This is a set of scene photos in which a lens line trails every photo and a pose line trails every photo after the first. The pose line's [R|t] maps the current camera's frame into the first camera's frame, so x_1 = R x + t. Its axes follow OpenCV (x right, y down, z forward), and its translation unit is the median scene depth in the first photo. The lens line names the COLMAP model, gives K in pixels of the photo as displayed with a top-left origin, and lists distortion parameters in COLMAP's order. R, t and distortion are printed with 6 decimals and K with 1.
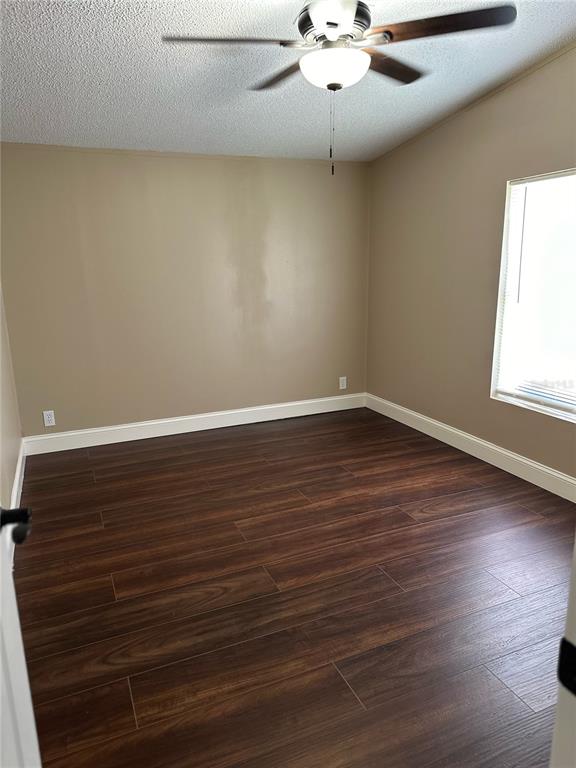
lens RADIAL K [[537.4, 0, 288.0], [0, 537.4, 384.0], [0, 0, 1]] dist [0.050115, -0.051427]
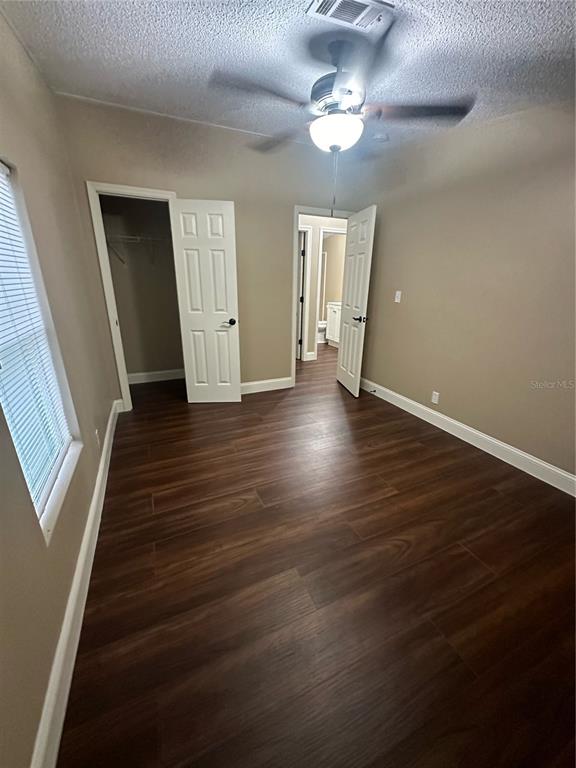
lens RADIAL K [[307.0, 0, 288.0], [0, 307.0, 384.0], [0, 0, 1]] dist [0.000123, 0.000159]
pose [[-0.999746, 0.010222, -0.020062, 0.166911], [-0.001954, 0.848247, 0.529597, -0.335552], [0.022431, 0.529502, -0.848012, 1.444405]]
